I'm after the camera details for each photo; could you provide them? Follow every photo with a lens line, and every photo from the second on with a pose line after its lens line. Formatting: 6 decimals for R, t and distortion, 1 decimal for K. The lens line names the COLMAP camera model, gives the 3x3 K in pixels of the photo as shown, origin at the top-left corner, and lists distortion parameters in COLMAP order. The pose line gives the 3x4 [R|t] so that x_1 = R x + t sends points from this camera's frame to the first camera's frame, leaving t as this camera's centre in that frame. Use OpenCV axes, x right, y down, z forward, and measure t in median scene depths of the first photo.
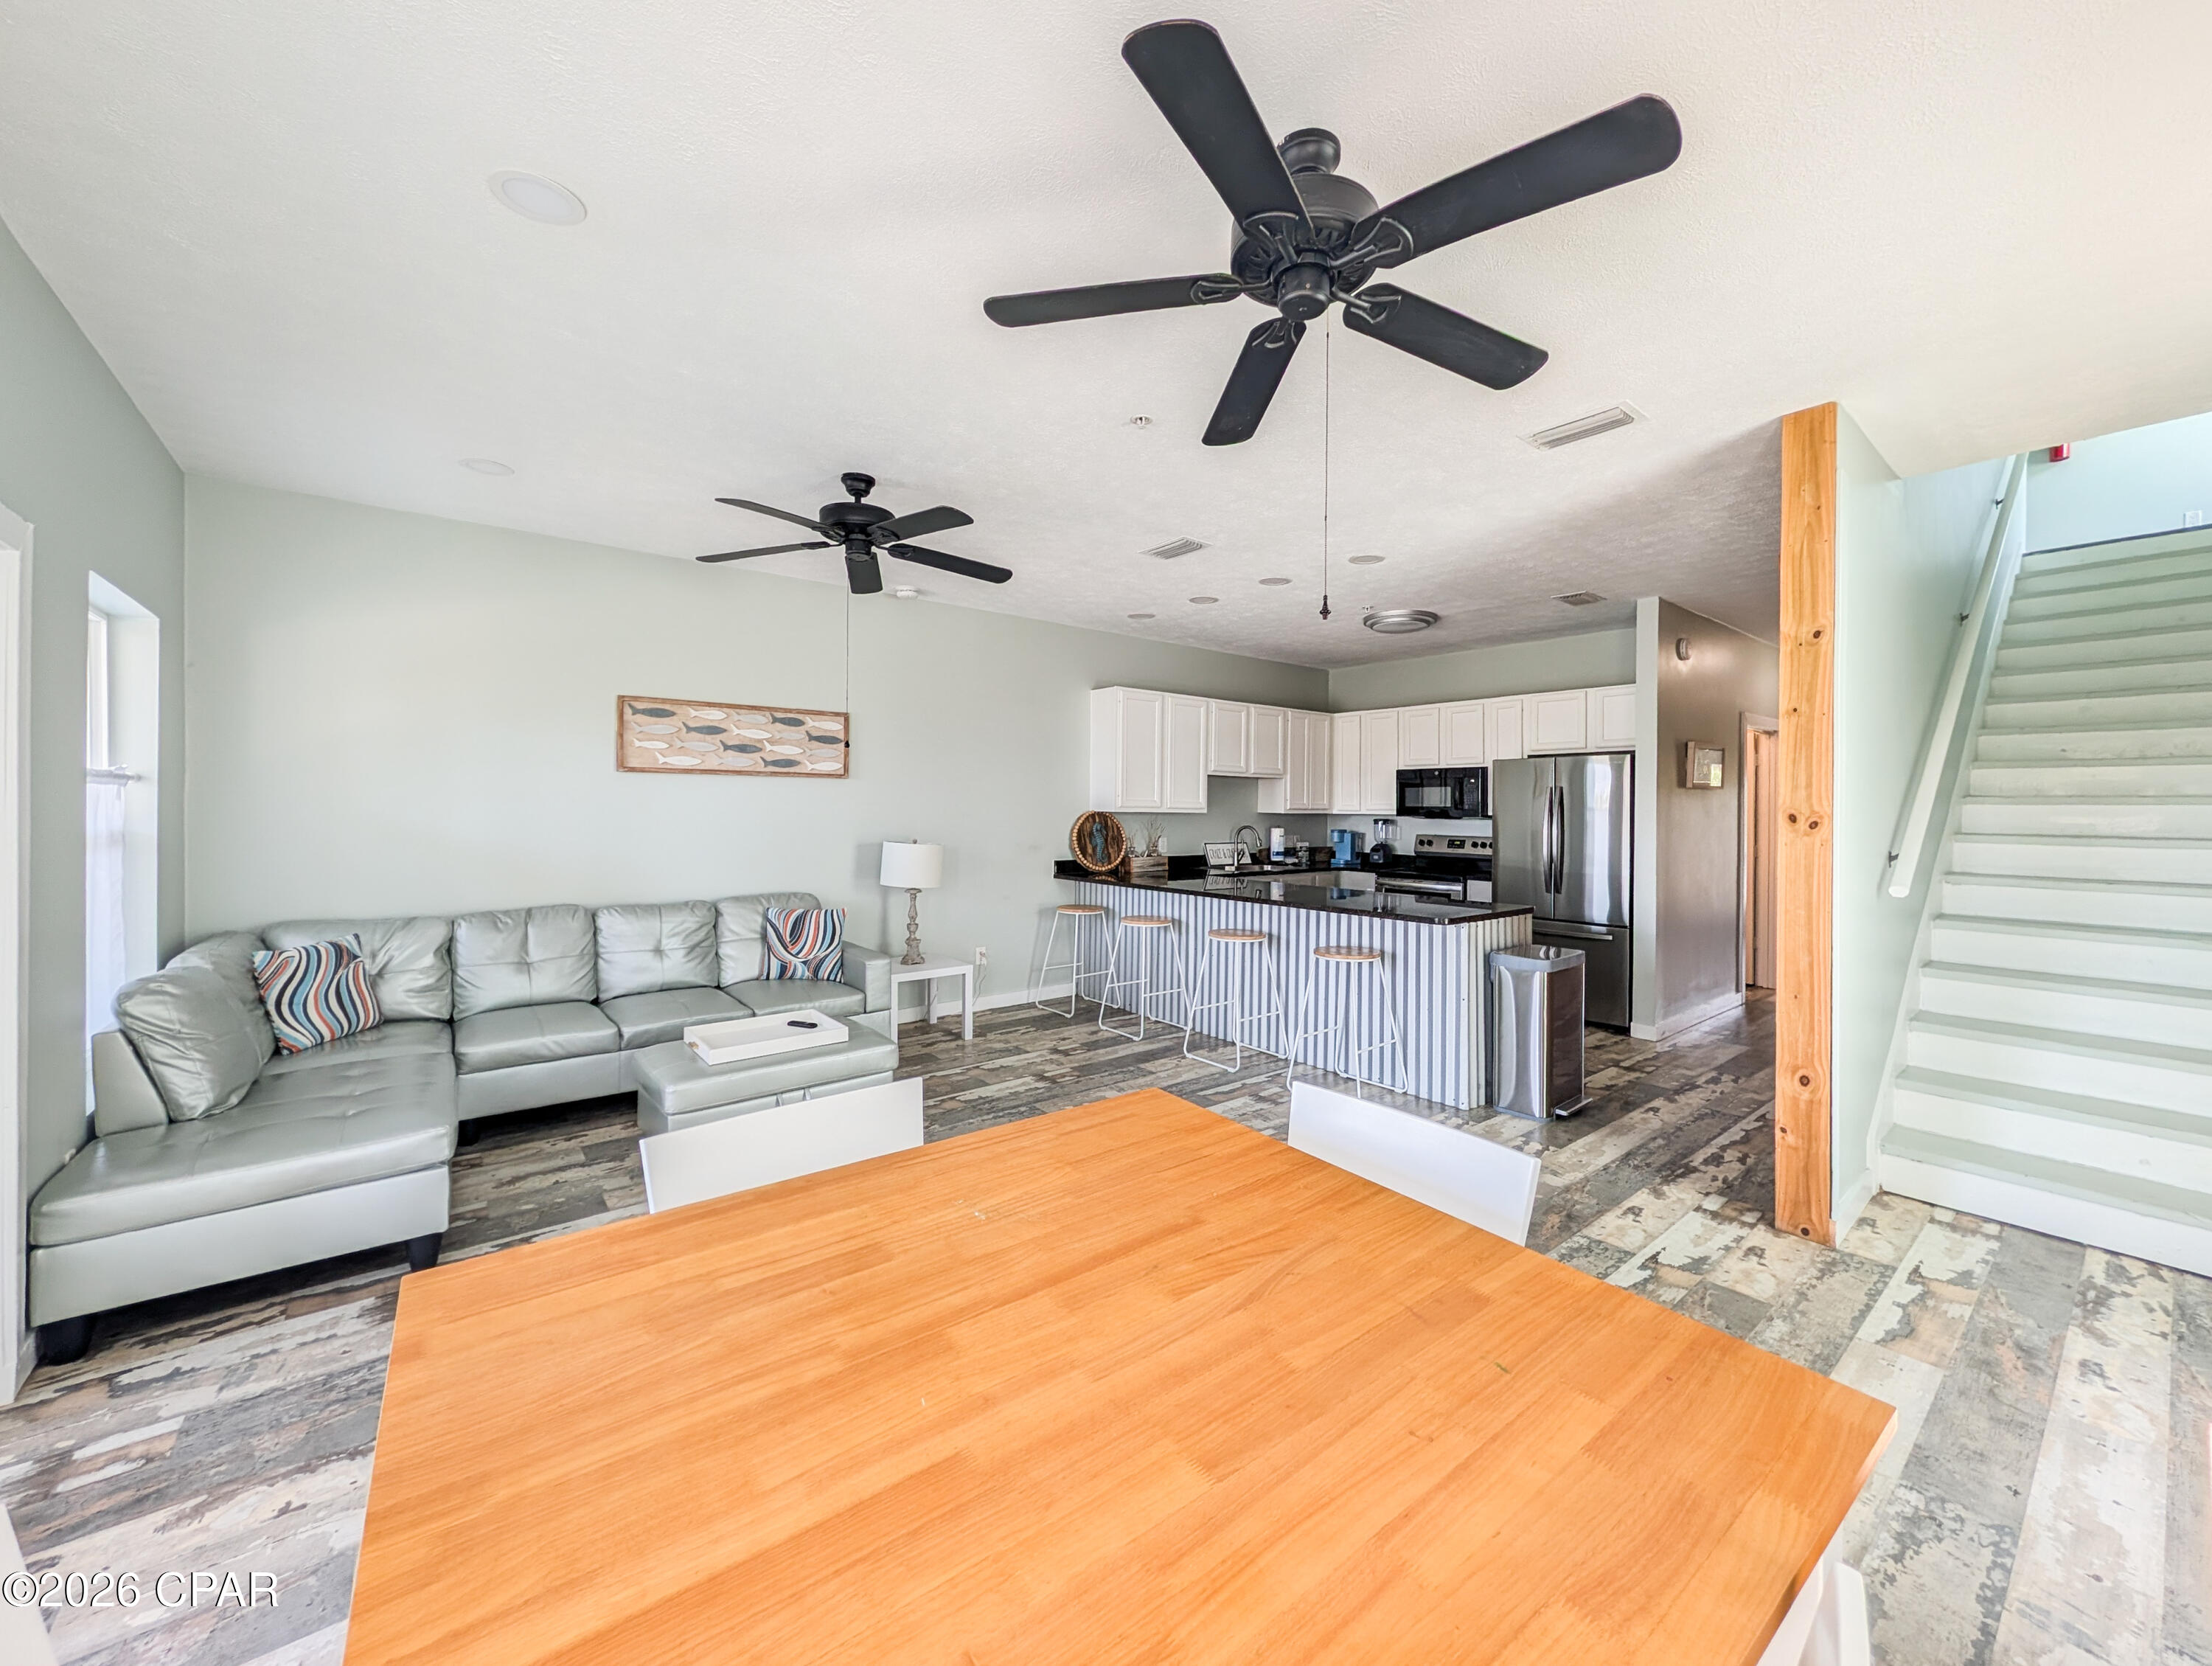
lens RADIAL K [[860.0, 0, 1095.5], [0, 860.0, 811.3], [0, 0, 1]] dist [0.000025, 0.005005]
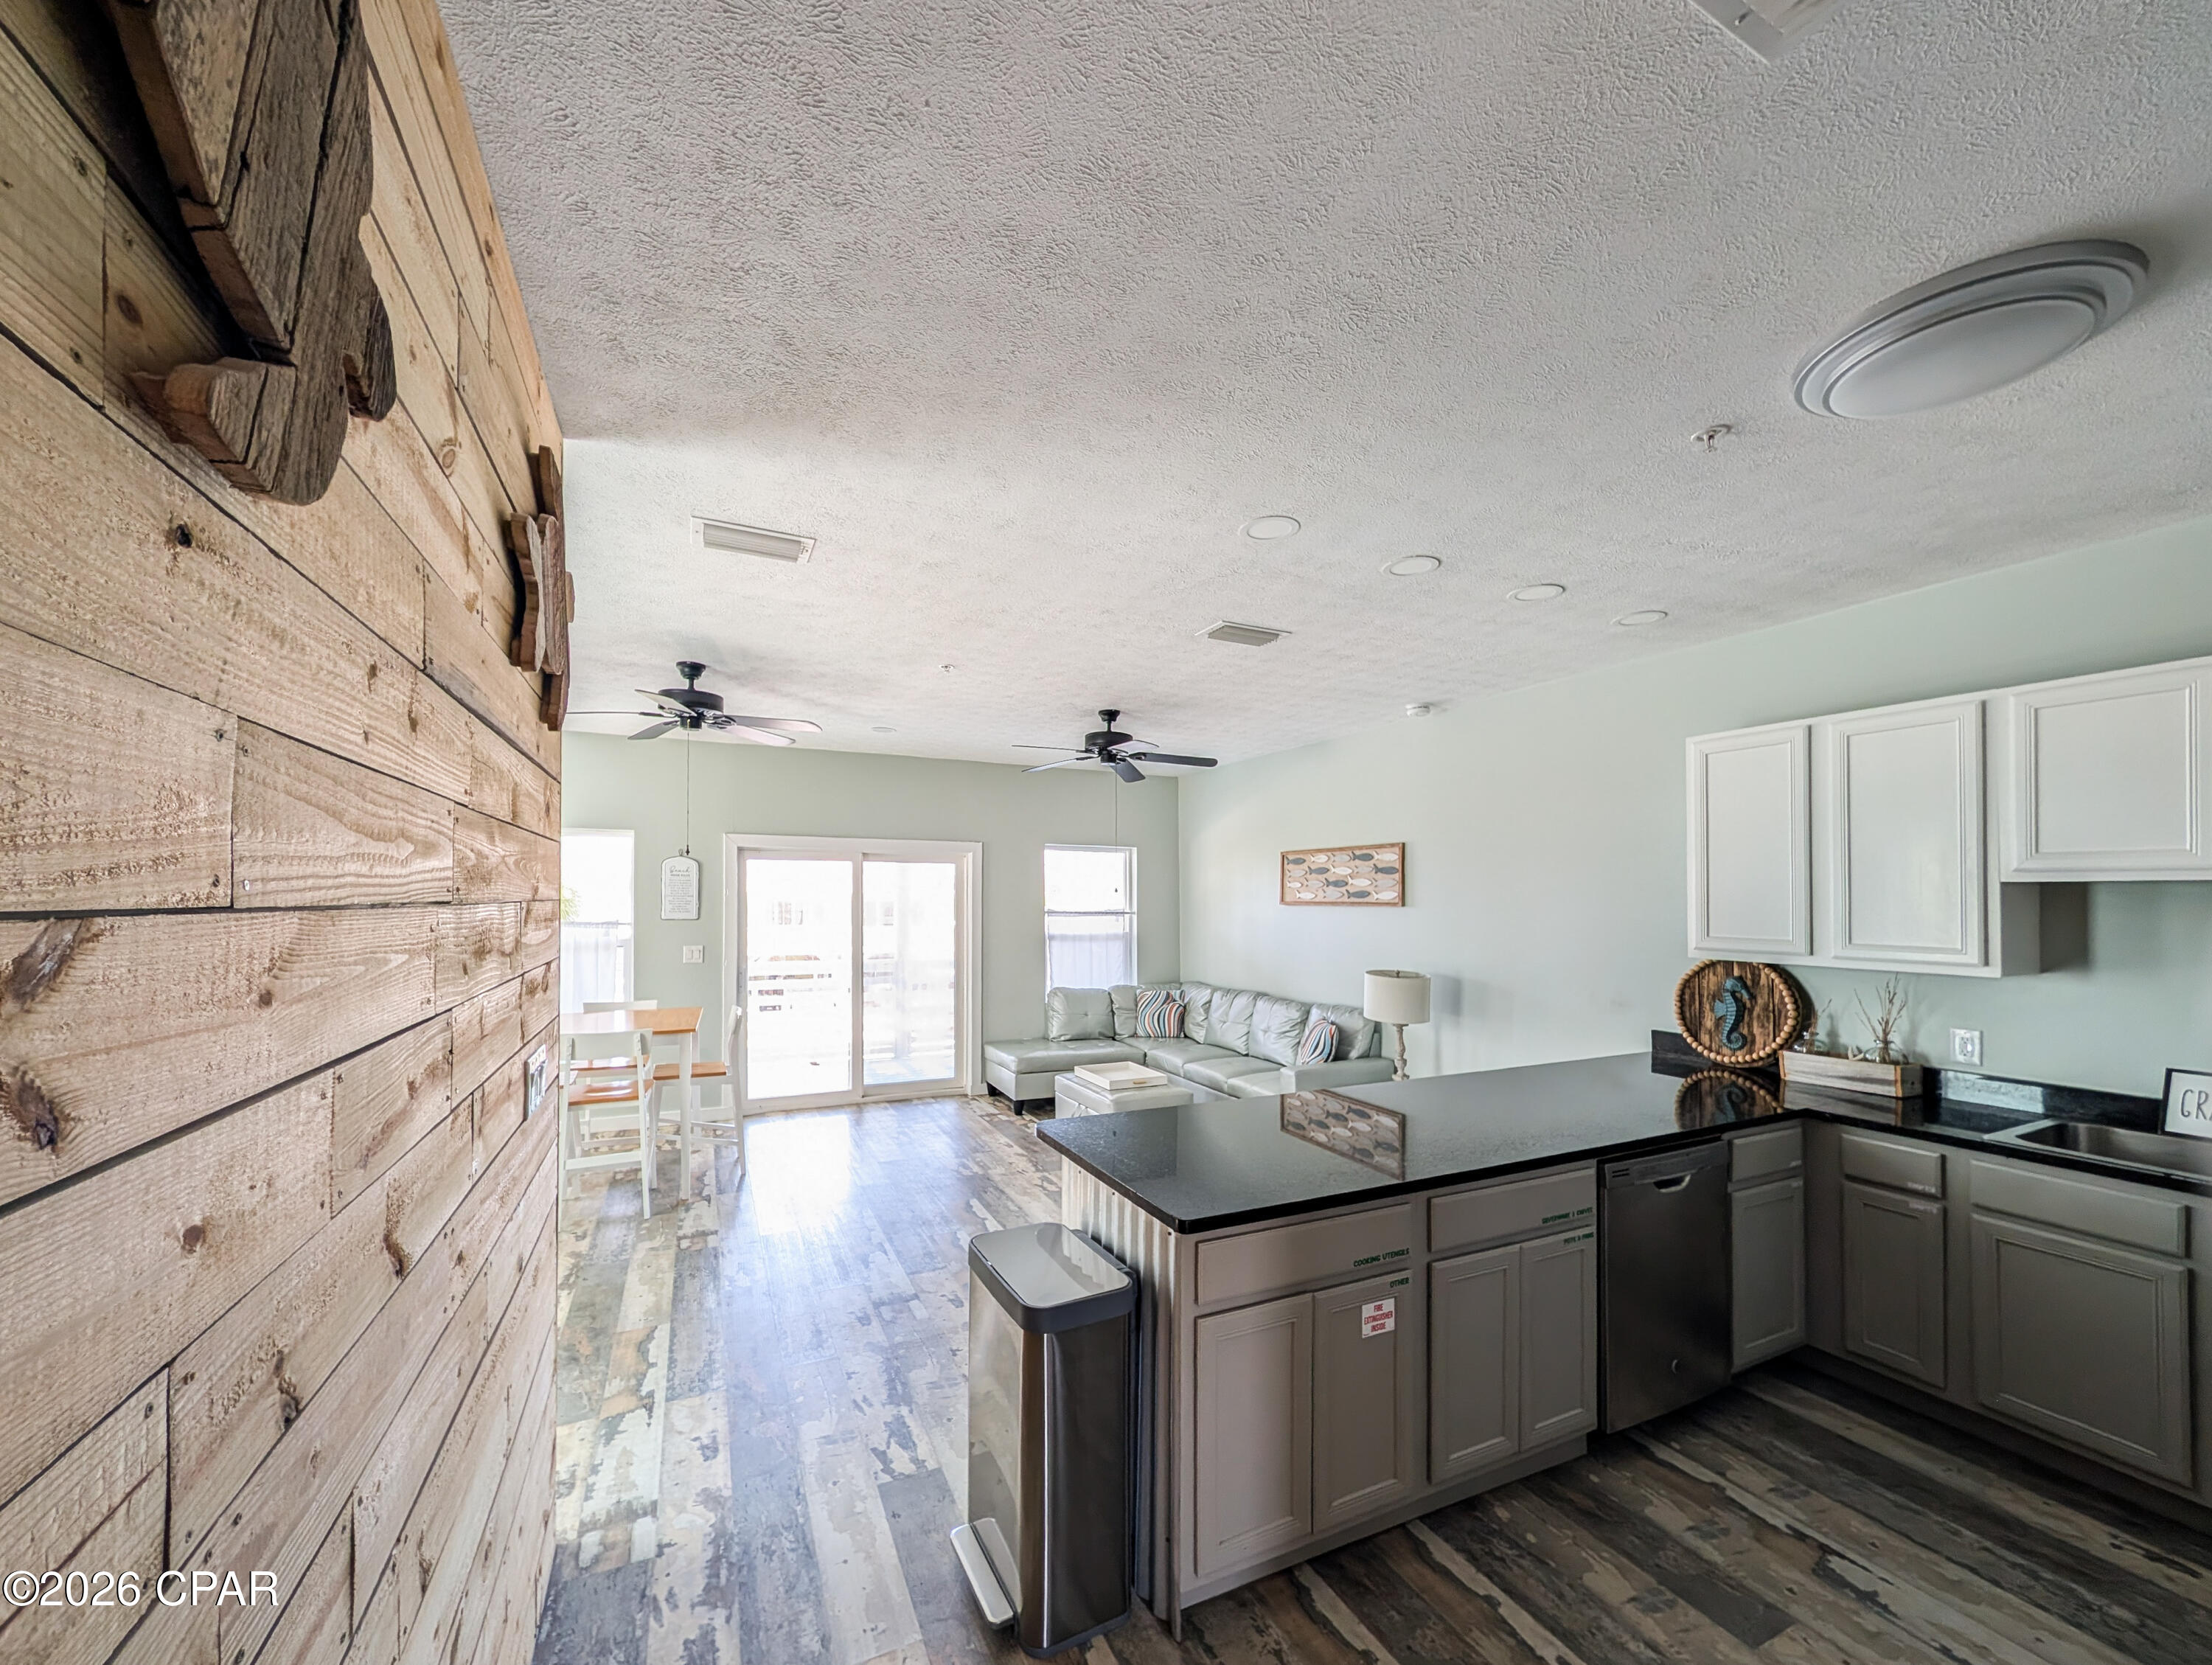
lens RADIAL K [[834.5, 0, 1104.4], [0, 834.5, 898.6], [0, 0, 1]] dist [0.009148, -0.000162]
pose [[-0.208254, -0.015789, -0.977947, 0.872067], [-0.014241, 0.999813, -0.013109, -0.034450], [0.977971, 0.011197, -0.208440, 0.998302]]
